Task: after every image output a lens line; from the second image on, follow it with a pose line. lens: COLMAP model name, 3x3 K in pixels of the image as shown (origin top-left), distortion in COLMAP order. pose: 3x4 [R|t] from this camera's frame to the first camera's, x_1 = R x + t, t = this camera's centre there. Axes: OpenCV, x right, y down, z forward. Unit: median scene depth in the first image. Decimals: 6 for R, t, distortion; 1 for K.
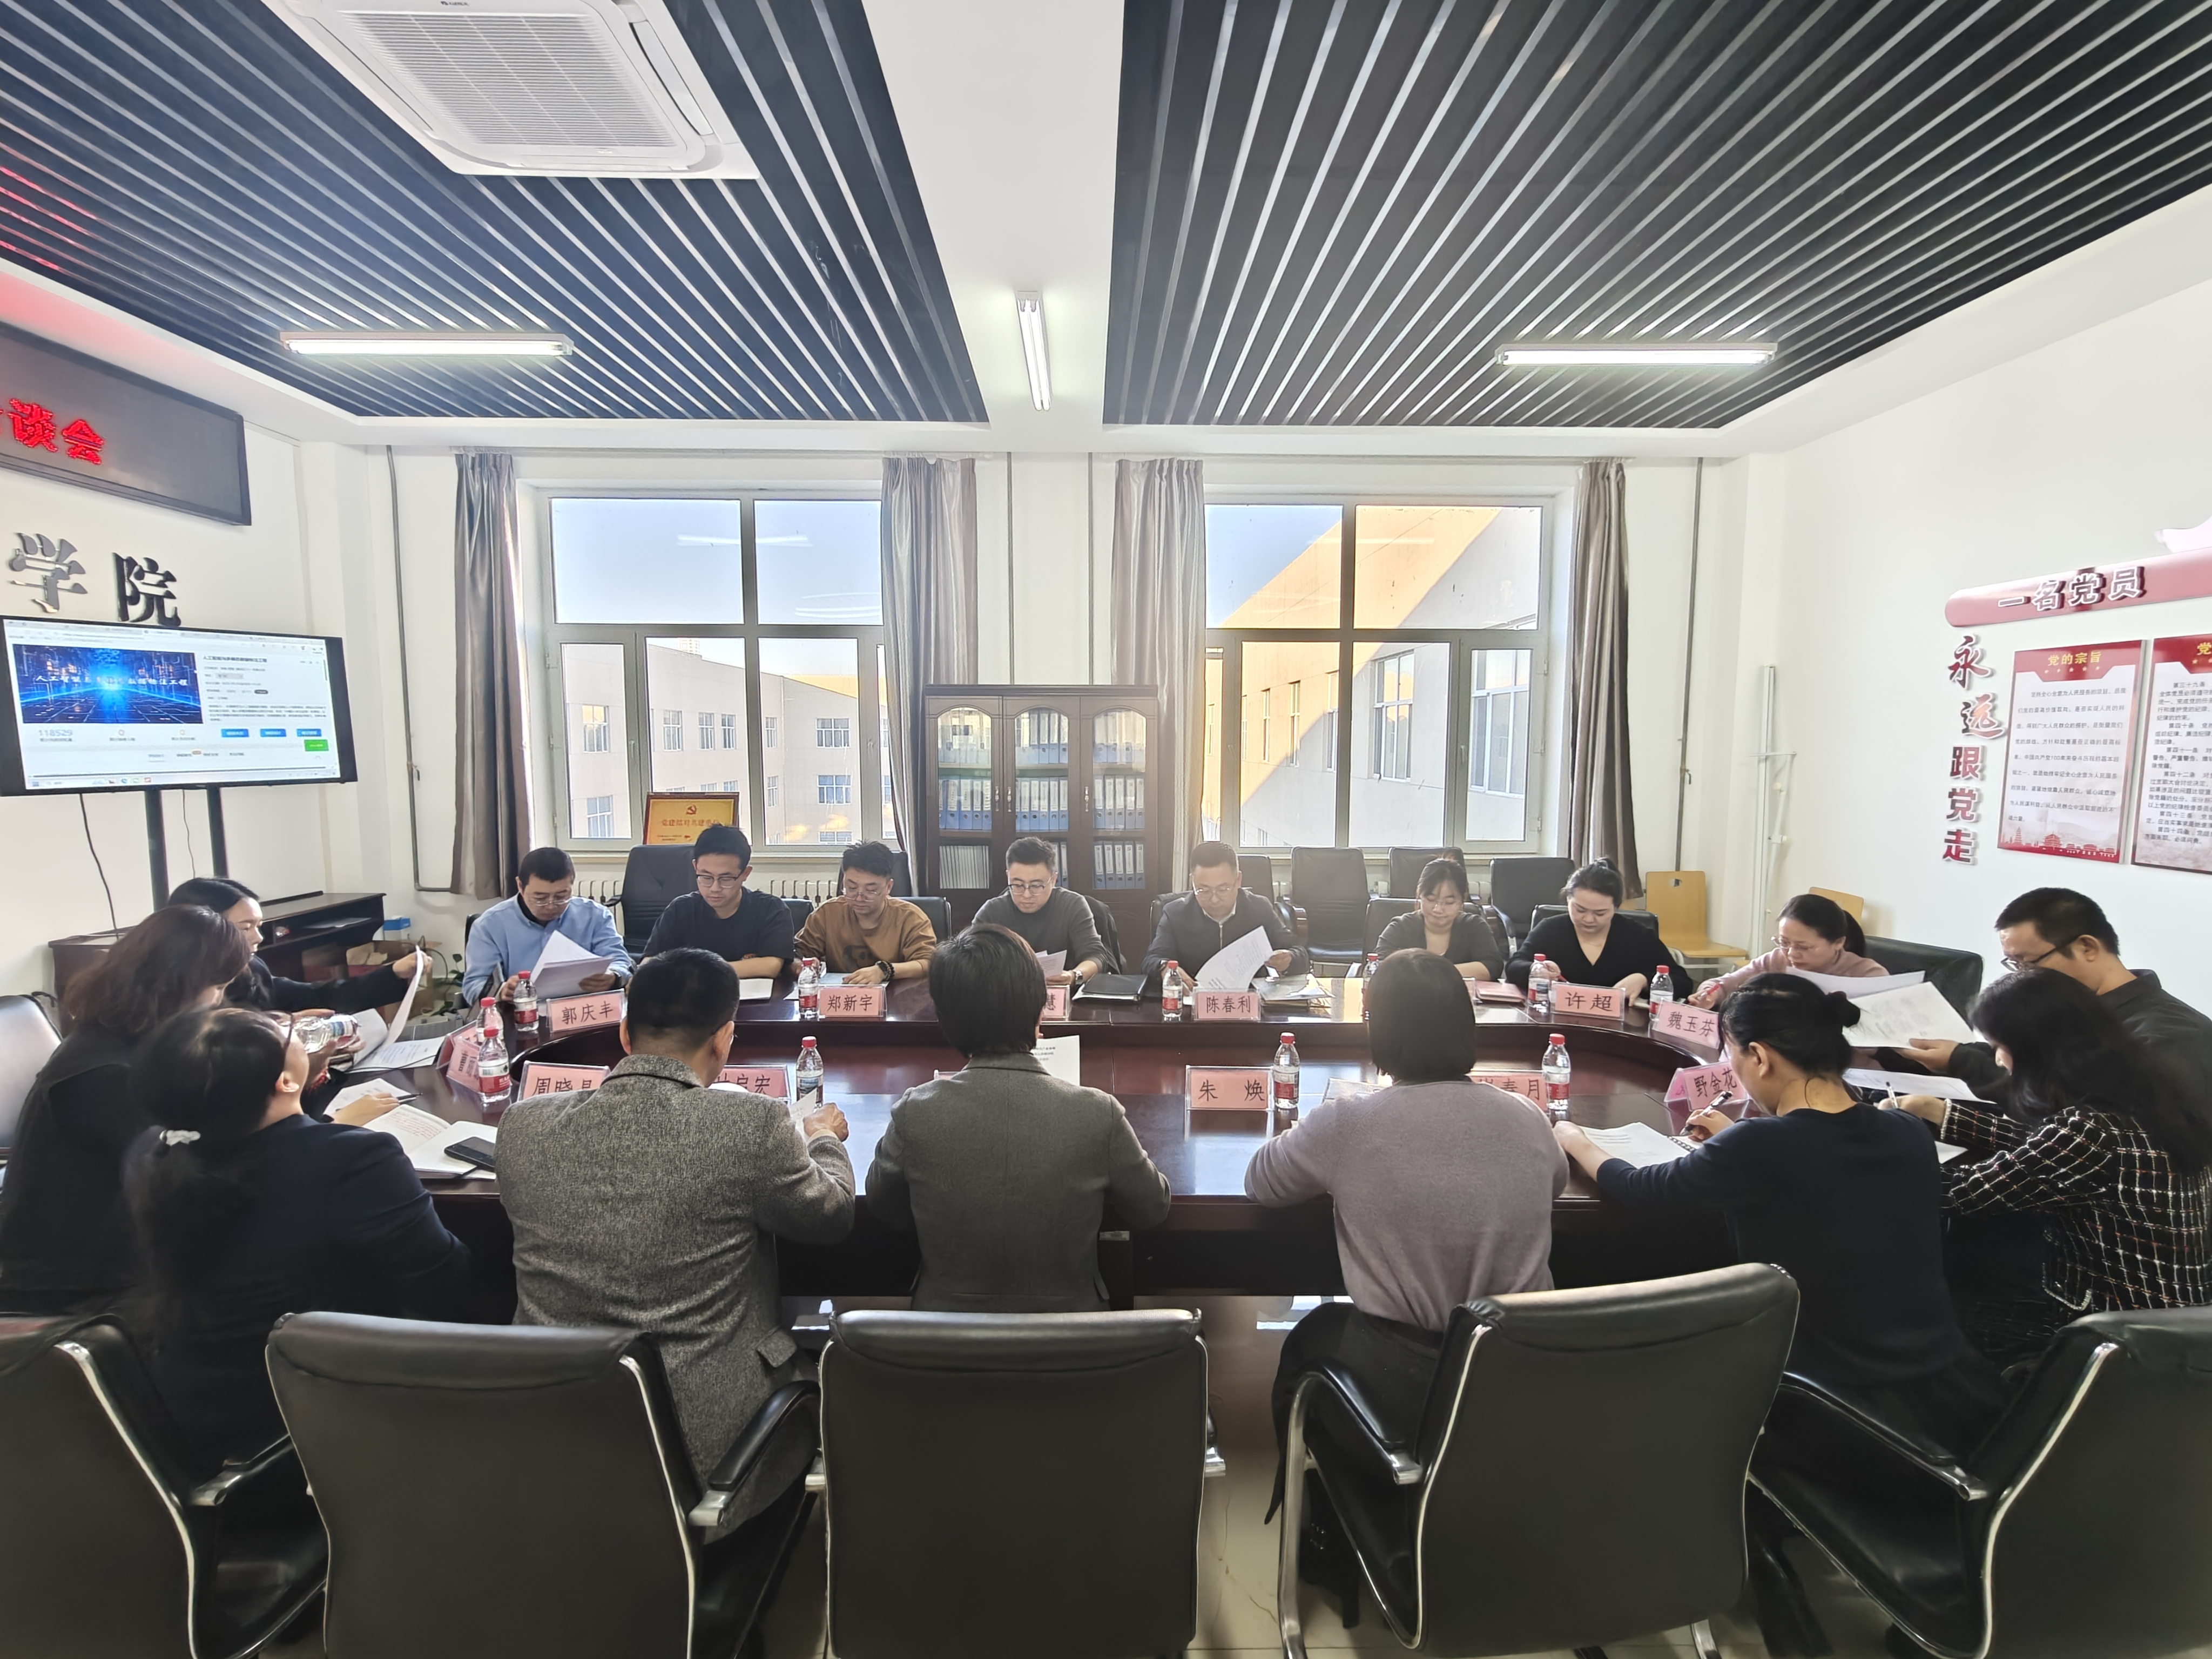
lens RADIAL K [[982.3, 0, 1096.8], [0, 982.3, 847.2], [0, 0, 1]] dist [-0.005330, 0.000030]
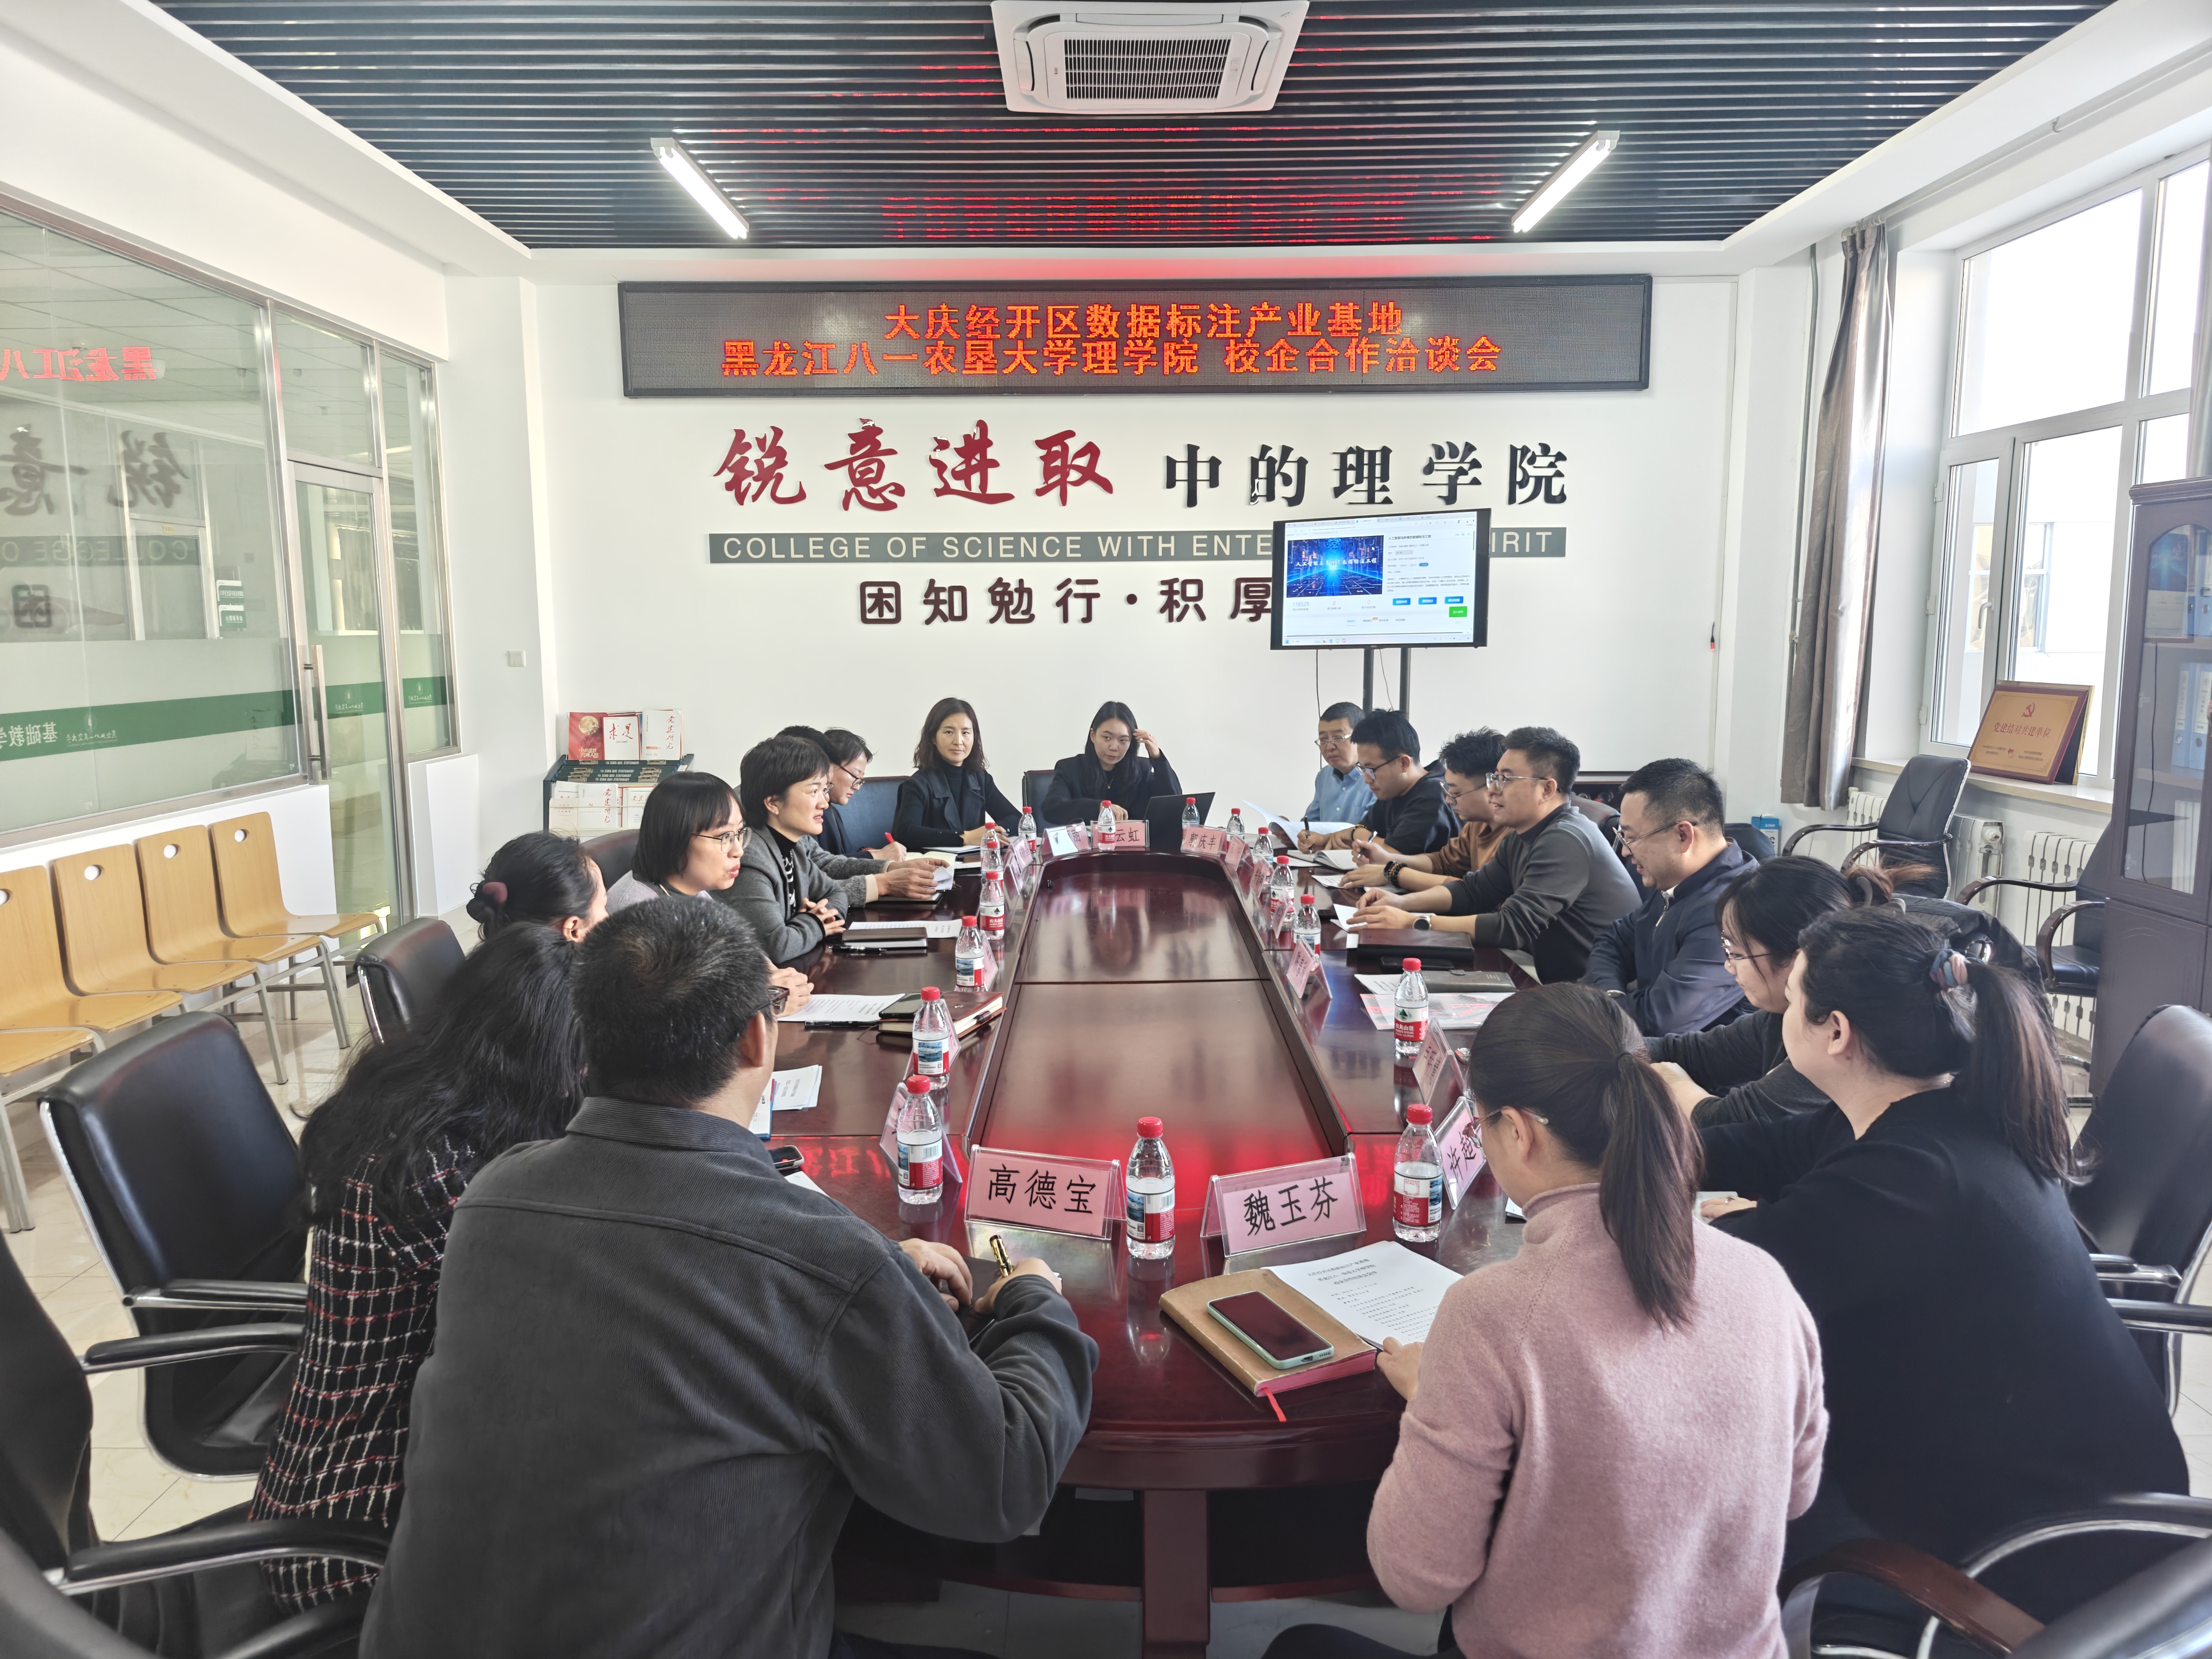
lens RADIAL K [[1475.5, 0, 1090.8], [0, 1475.5, 849.0], [0, 0, 1]] dist [0.018600, -0.008927]
pose [[-0.020360, 0.147863, -0.988798, 0.860687], [-0.101914, 0.983545, 0.149176, -0.047233], [0.994585, 0.103810, -0.004955, 0.618791]]
